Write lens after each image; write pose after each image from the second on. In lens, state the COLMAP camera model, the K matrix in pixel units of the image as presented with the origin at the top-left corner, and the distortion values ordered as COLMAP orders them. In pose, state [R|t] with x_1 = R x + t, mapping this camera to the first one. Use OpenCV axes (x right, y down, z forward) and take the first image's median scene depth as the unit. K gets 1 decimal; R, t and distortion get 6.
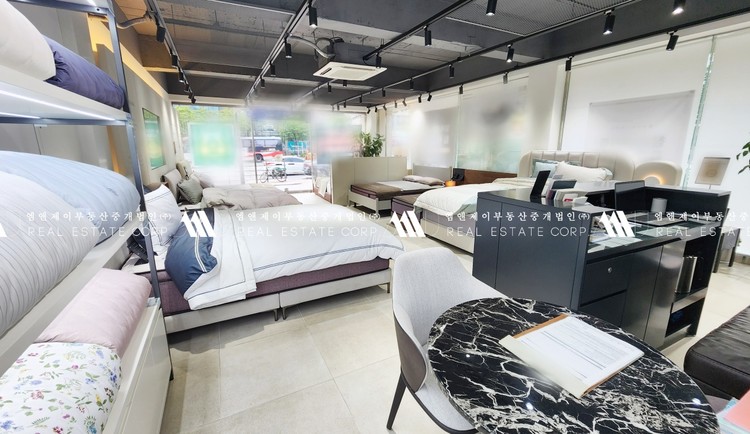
lens RADIAL K [[325.9, 0, 375.0], [0, 325.9, 217.0], [0, 0, 1]] dist [0.002594, -0.000024]
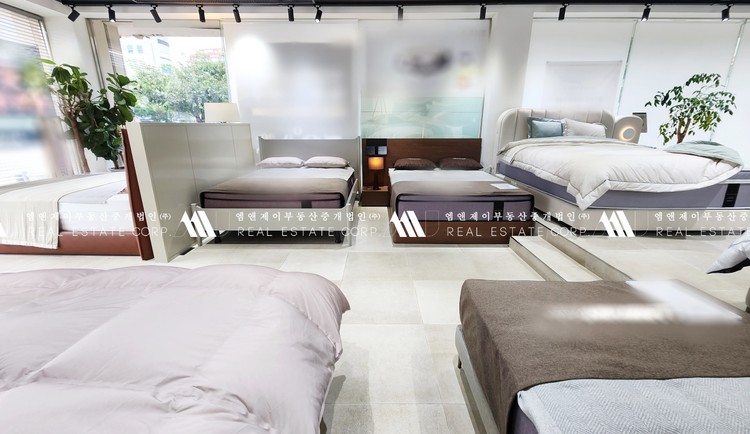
lens RADIAL K [[325.9, 0, 375.0], [0, 325.9, 217.0], [0, 0, 1]] dist [0.002594, -0.000024]
pose [[0.423269, -0.282882, 0.860710, -0.417324], [0.194128, 0.956259, 0.218820, -0.148227], [-0.884962, 0.074468, 0.459670, 0.737612]]
